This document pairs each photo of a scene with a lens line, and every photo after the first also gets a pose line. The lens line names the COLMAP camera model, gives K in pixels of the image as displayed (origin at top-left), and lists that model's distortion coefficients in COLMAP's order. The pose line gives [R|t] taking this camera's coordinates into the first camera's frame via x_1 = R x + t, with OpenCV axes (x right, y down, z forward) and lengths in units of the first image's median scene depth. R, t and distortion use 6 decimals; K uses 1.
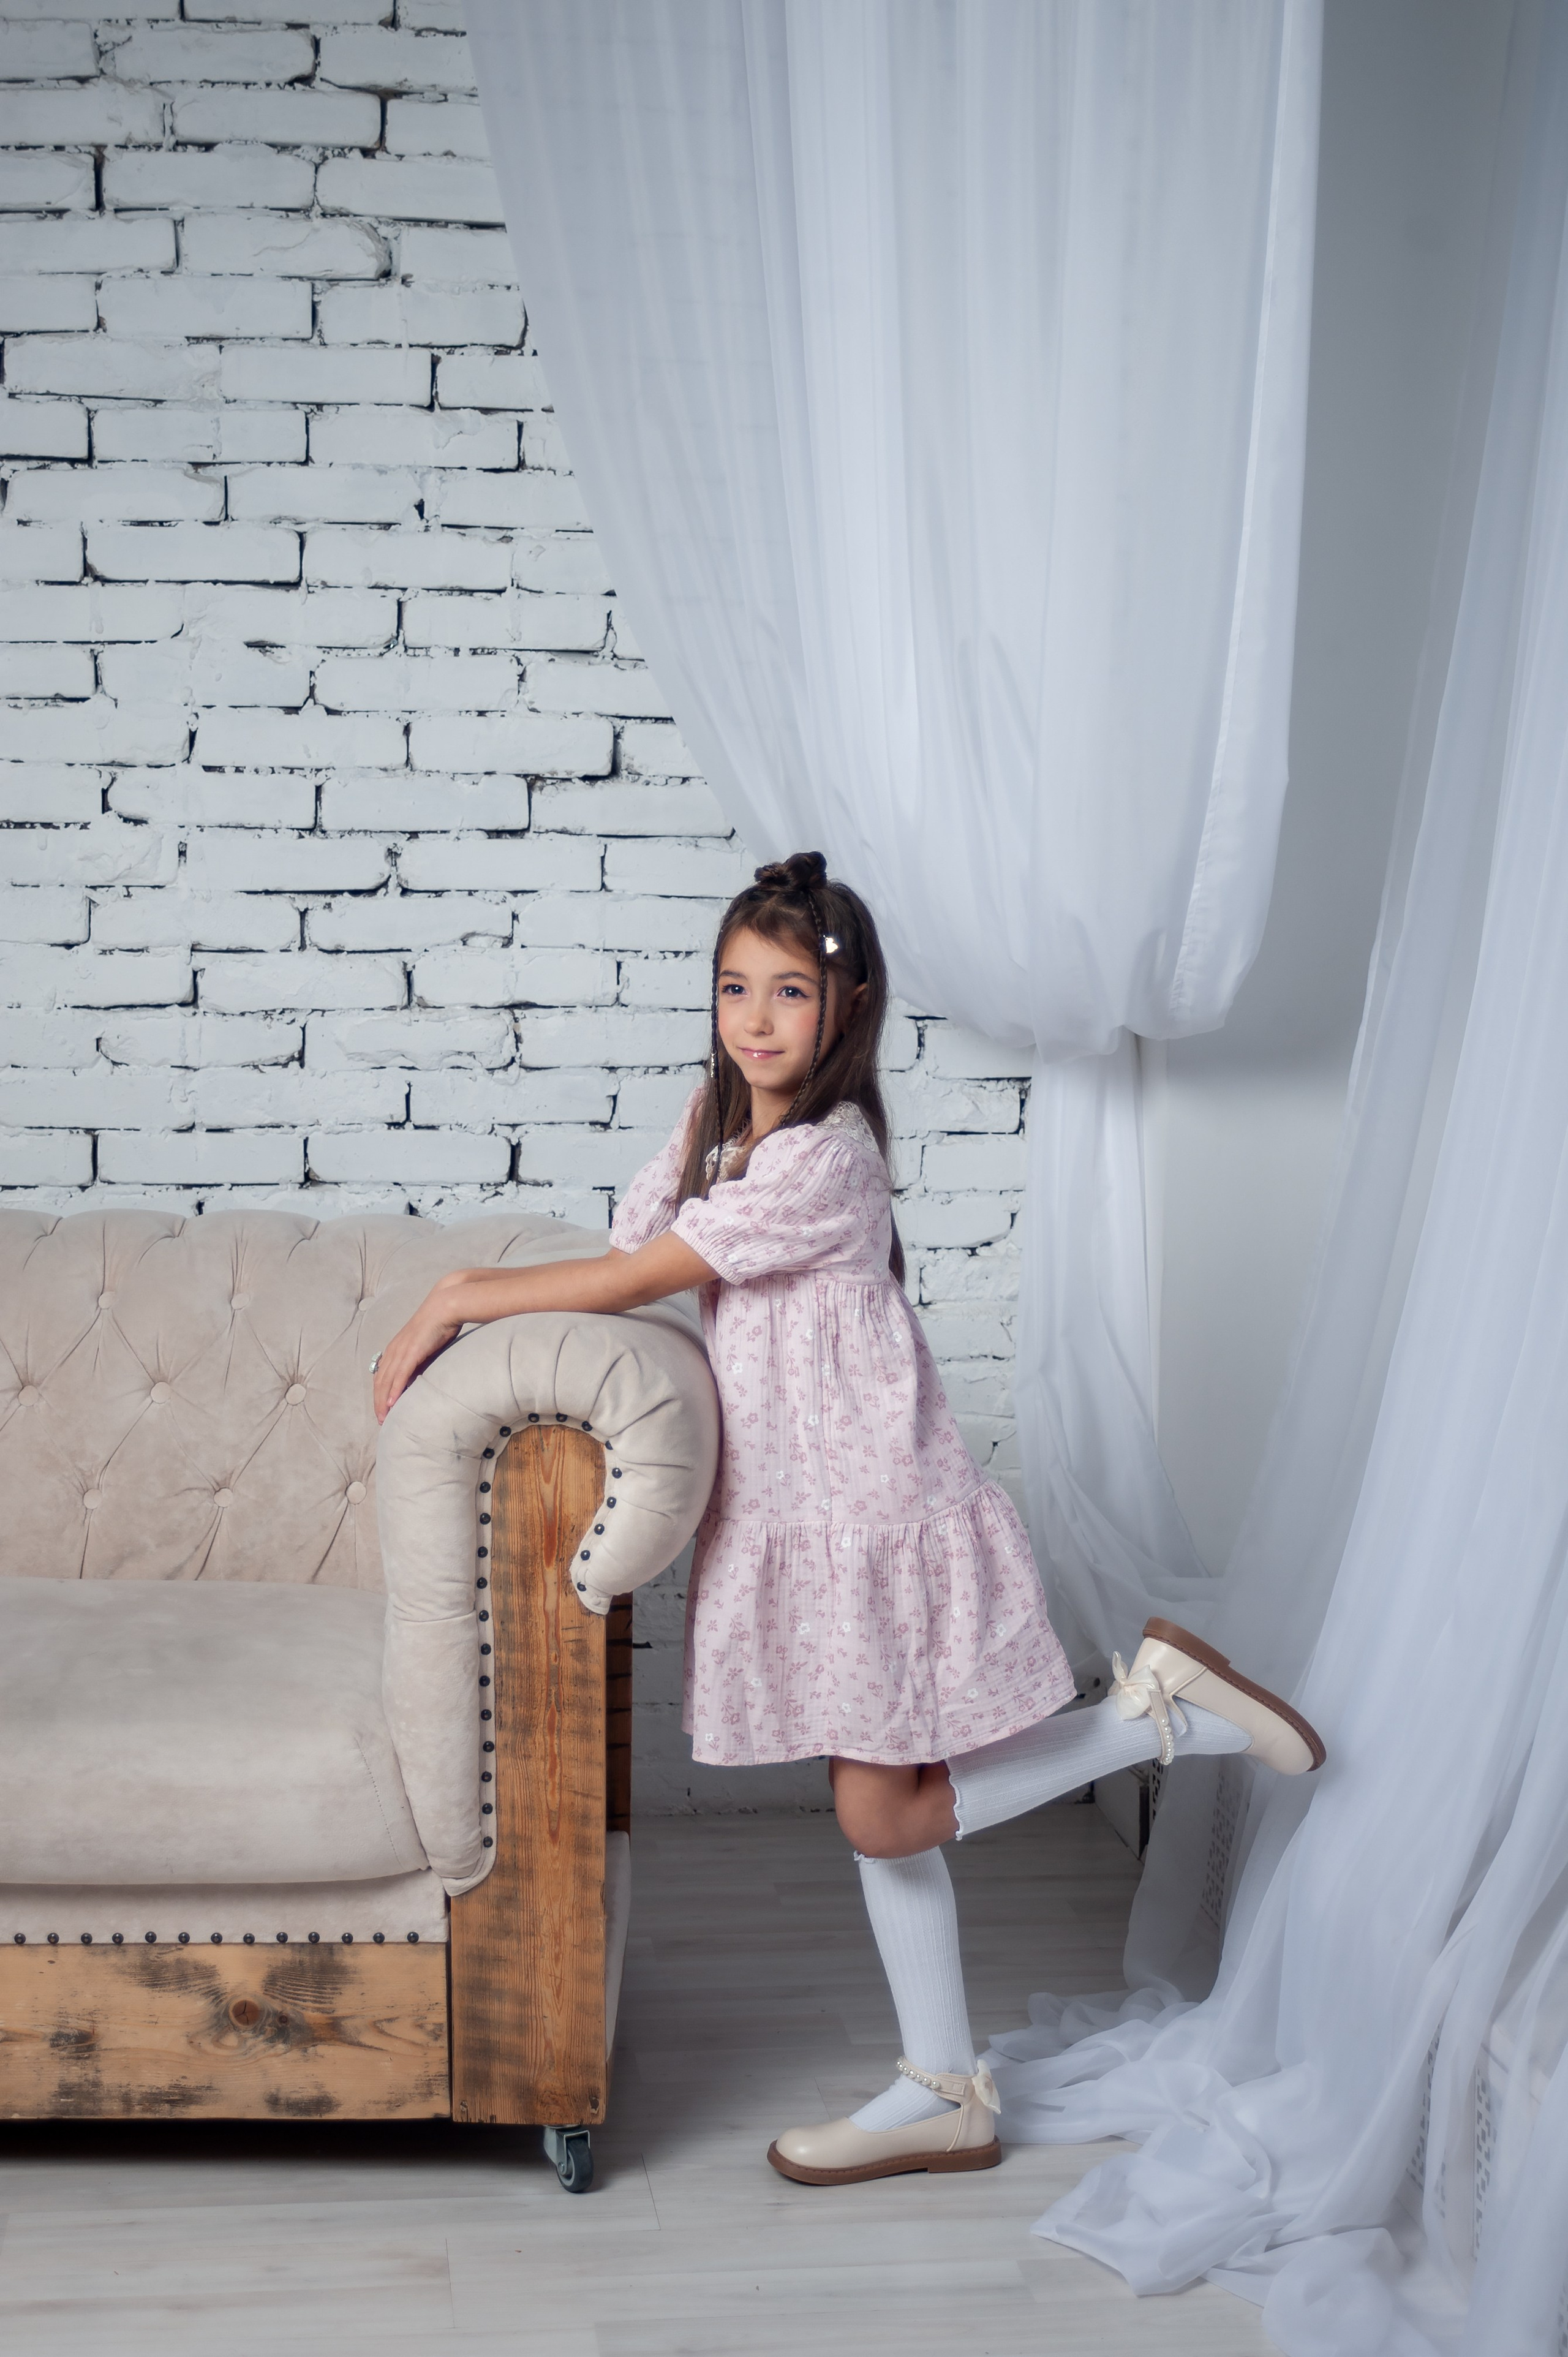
lens RADIAL K [[3651.3, 0, 821.7], [0, 3651.3, 1151.1], [0, 0, 1]] dist [-0.022577, 0.151019]
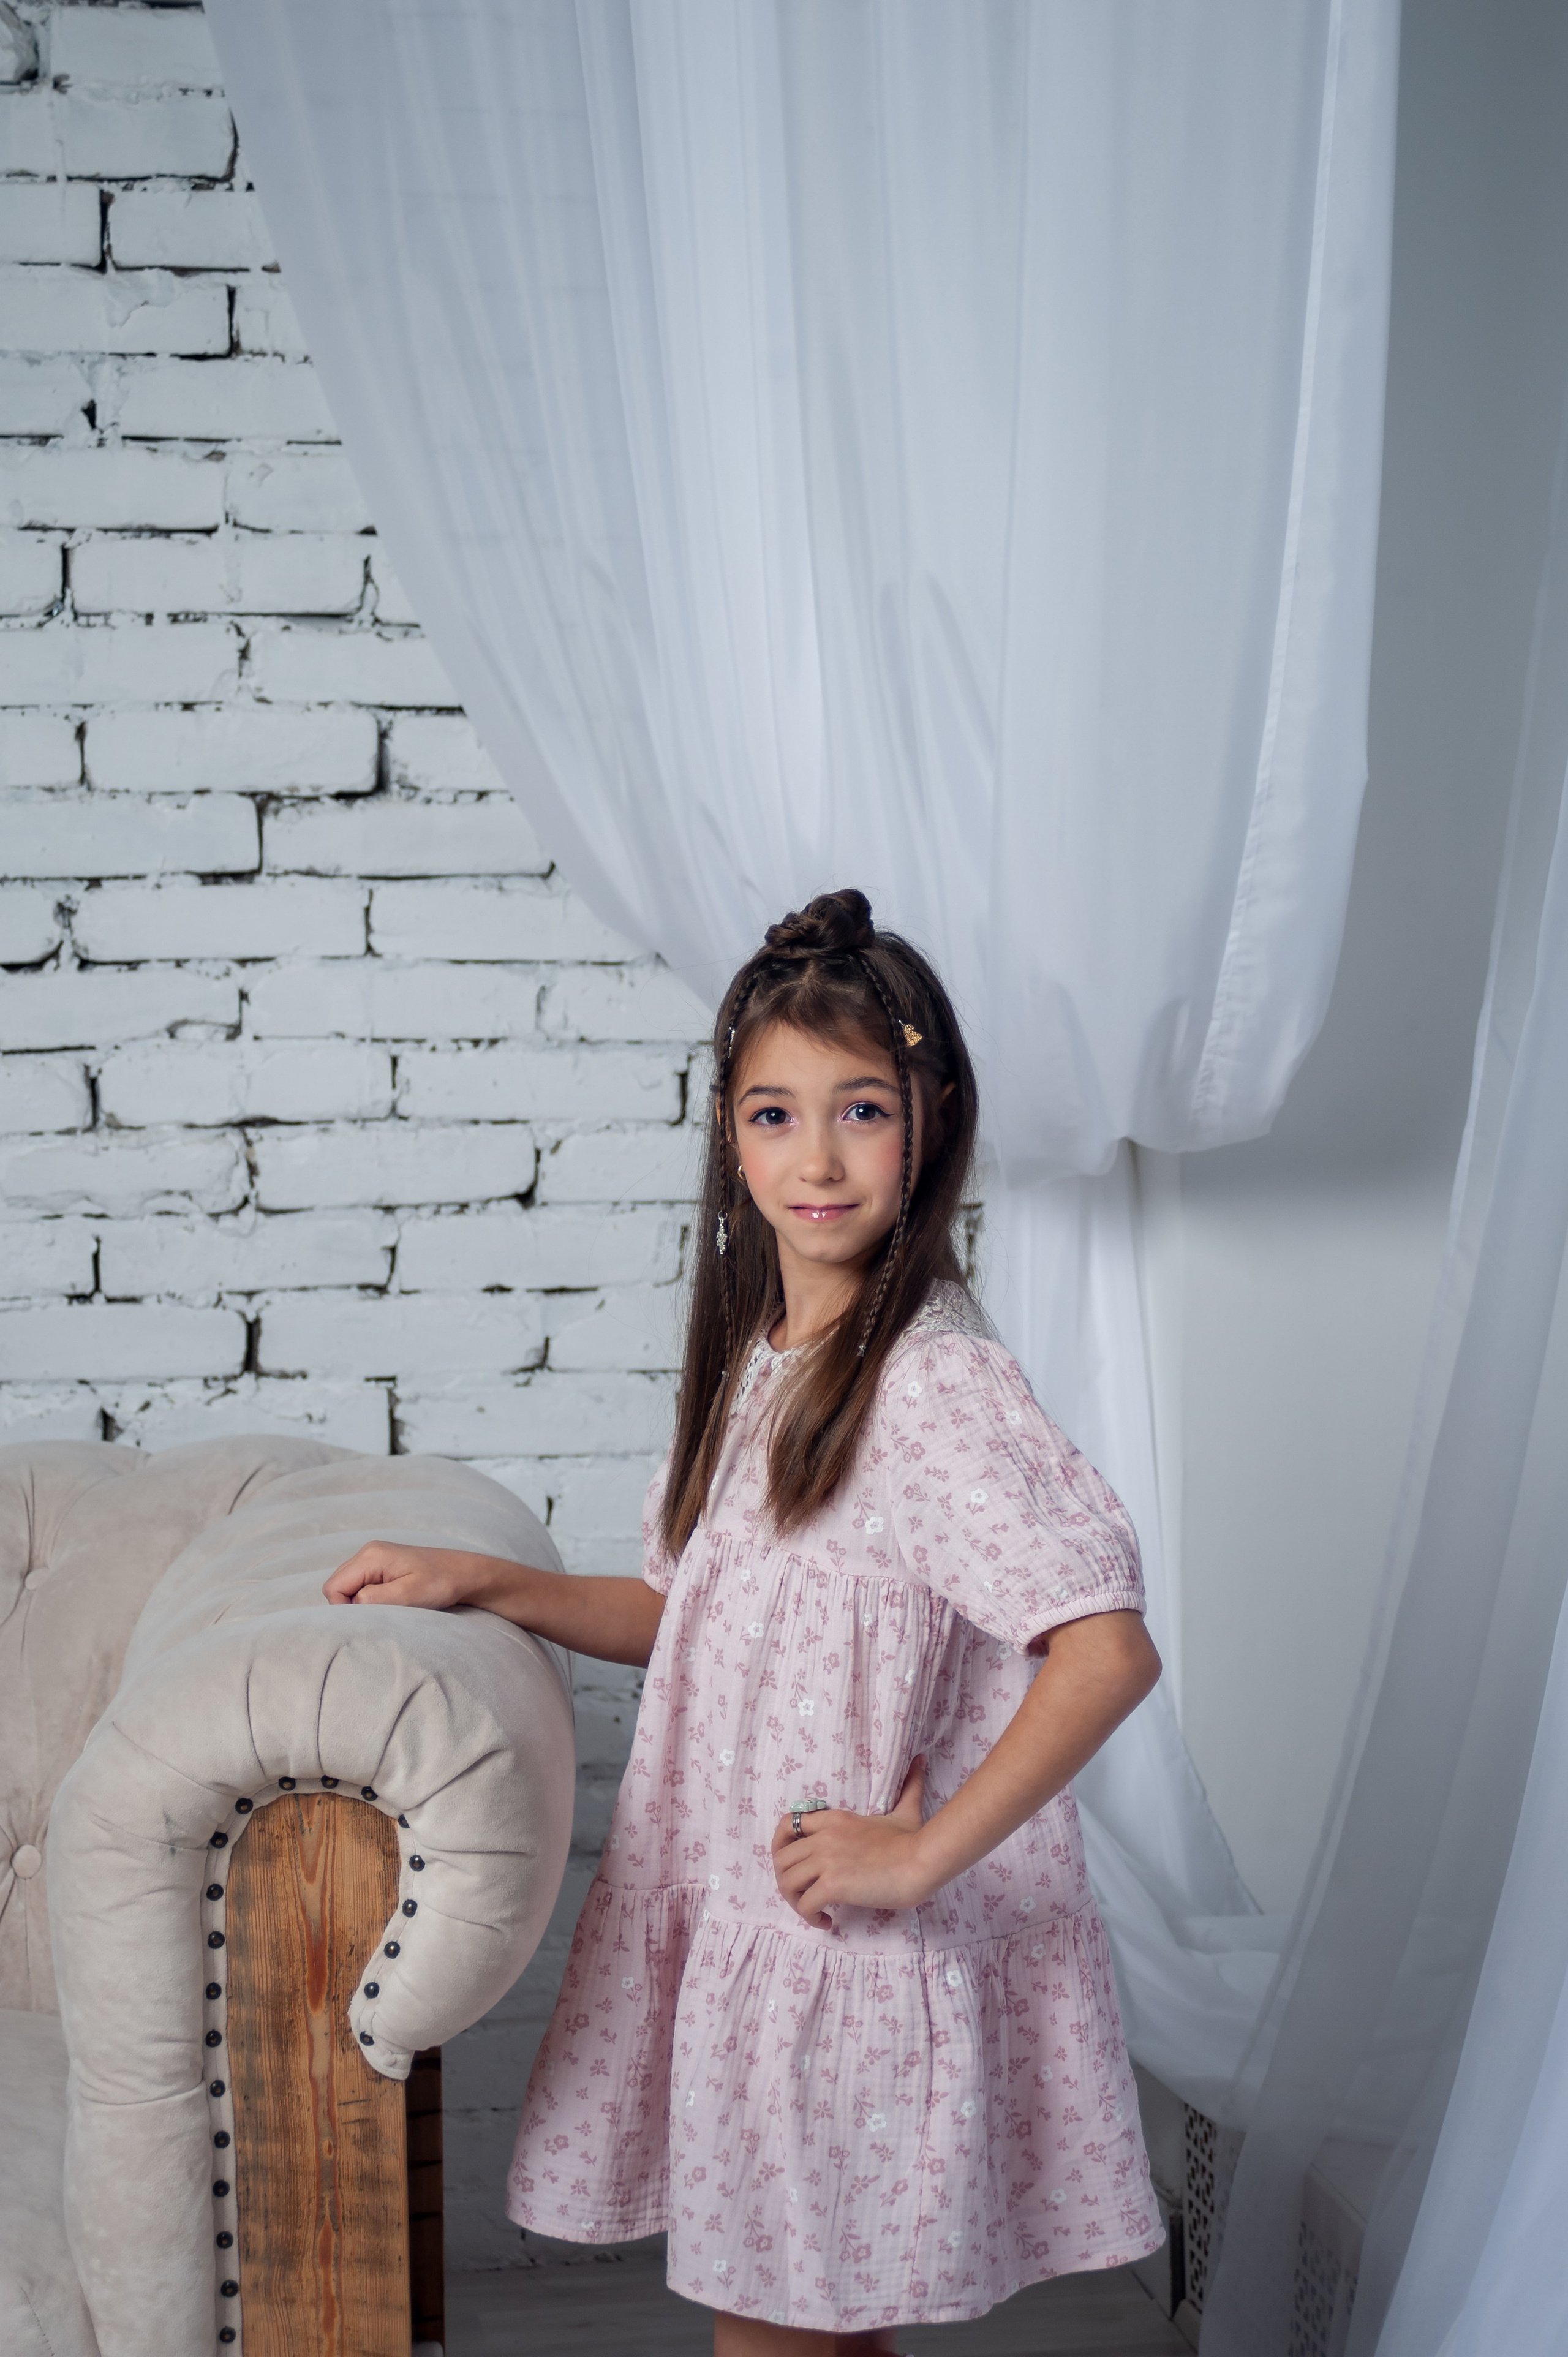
lens RADIAL K [[3522.9, 0, 702.6], [0, 3522.9, 1089.2], [0, 0, 1]] dist [0.034841, 0.034110]
pose [[0.998902, -0.026300, 0.038764, -0.023026], [0.026582, 0.999624, -0.006775, -0.039832], [-0.038571, 0.007798, 0.999225, 0.324640]]
